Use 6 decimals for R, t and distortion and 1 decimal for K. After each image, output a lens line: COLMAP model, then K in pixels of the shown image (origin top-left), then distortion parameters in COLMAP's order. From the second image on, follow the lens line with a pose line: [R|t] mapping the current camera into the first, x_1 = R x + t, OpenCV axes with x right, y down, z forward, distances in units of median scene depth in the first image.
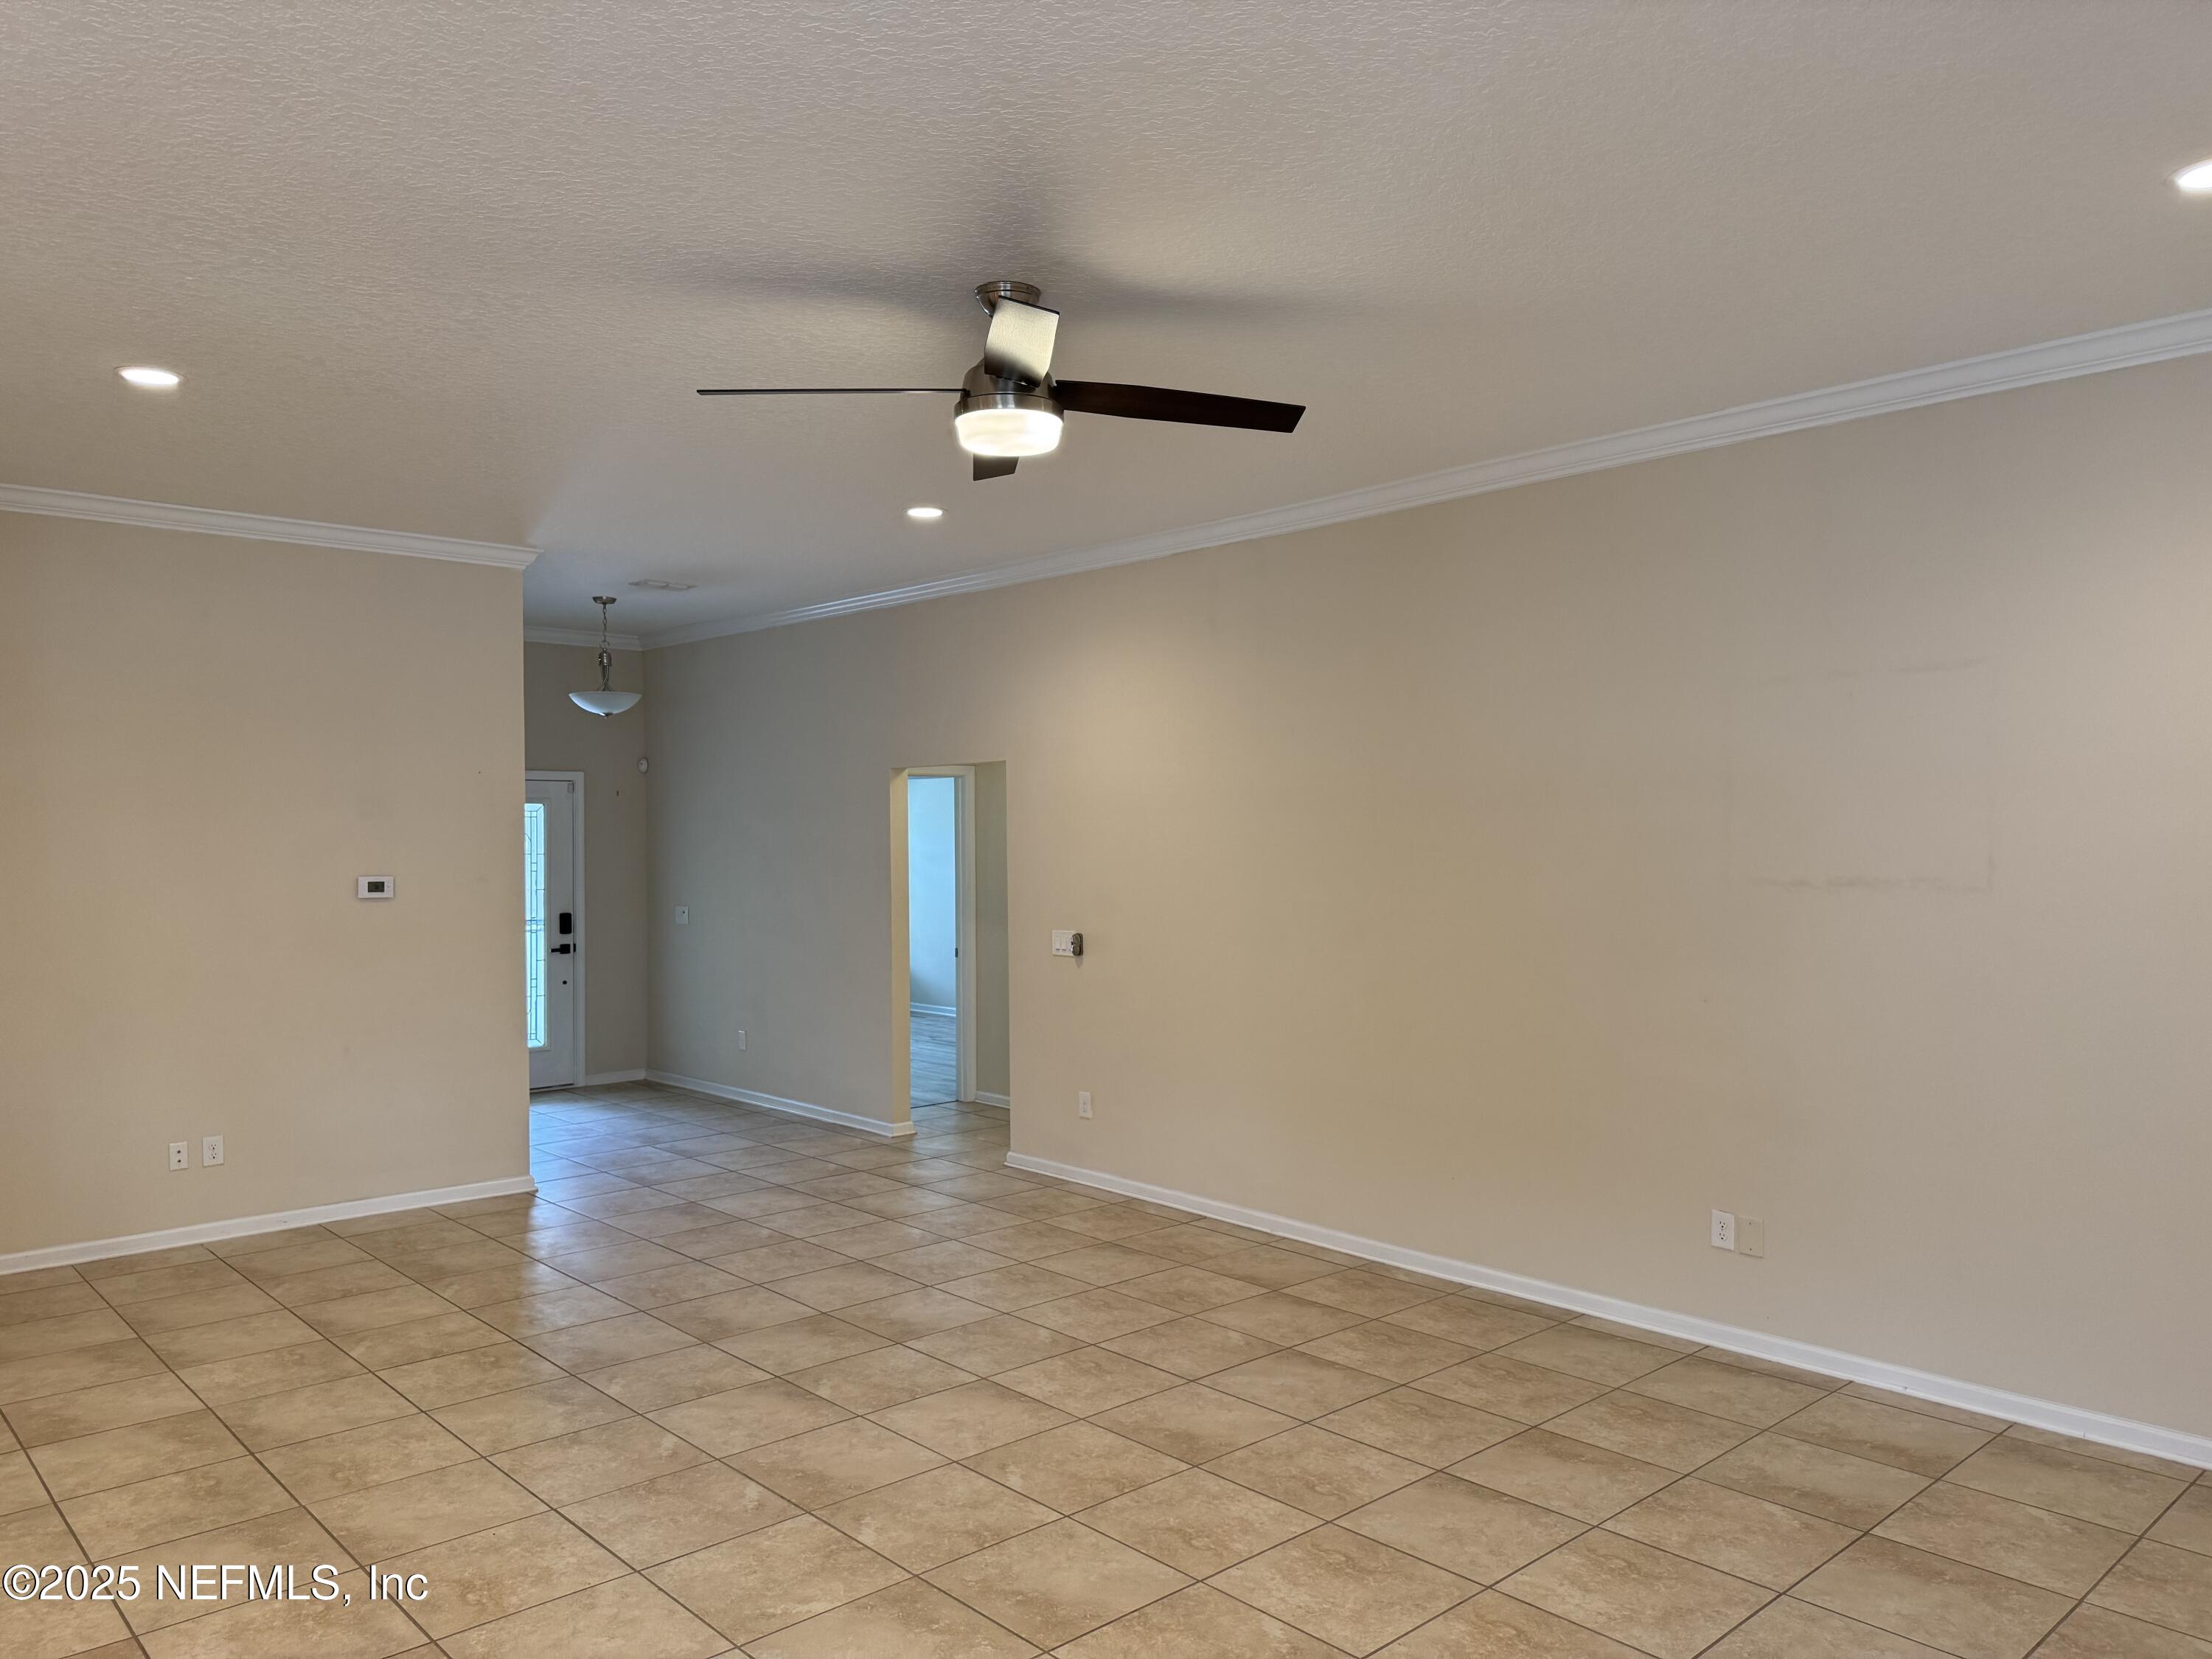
lens RADIAL K [[1556.0, 0, 1101.1], [0, 1556.0, 842.1], [0, 0, 1]] dist [0.108571, -0.111633]
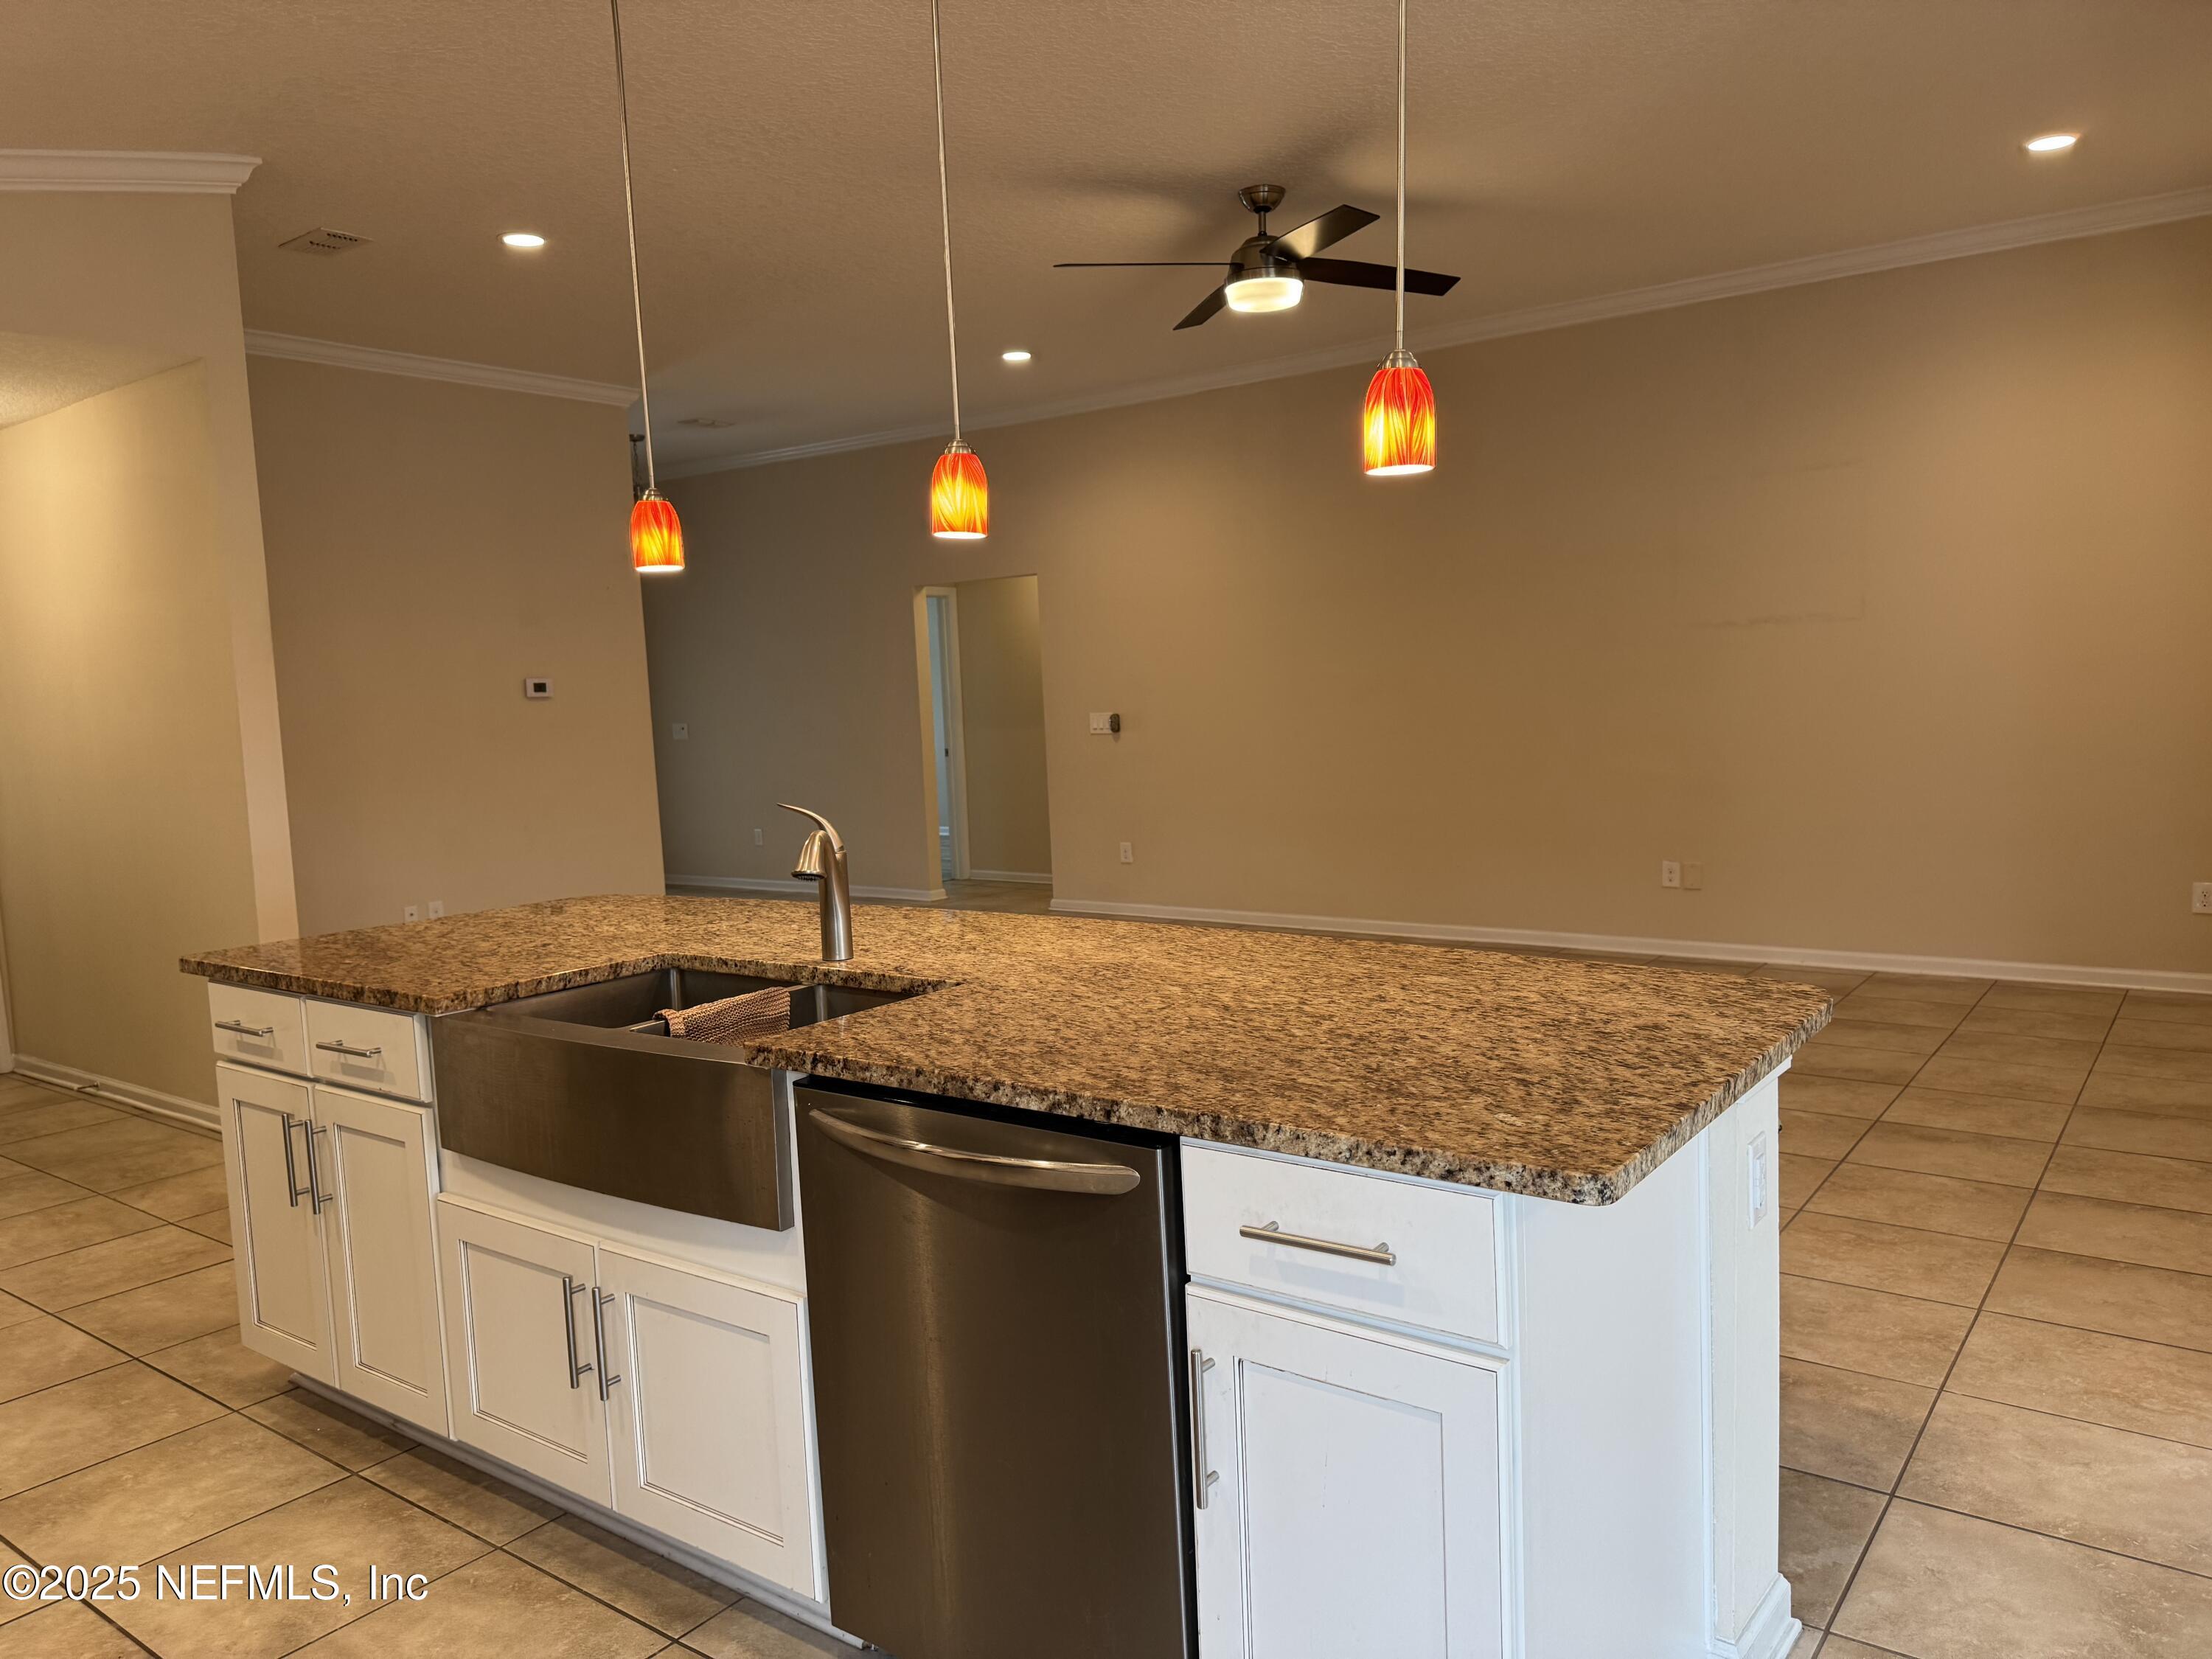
lens RADIAL K [[1561.3, 0, 1106.0], [0, 1561.3, 829.5], [0, 0, 1]] dist [0.058532, -0.056589]
pose [[0.980425, -0.051002, 0.190173, -0.373450], [0.035589, 0.995864, 0.083599, 0.067944], [-0.193651, -0.075195, 0.978185, -0.283784]]
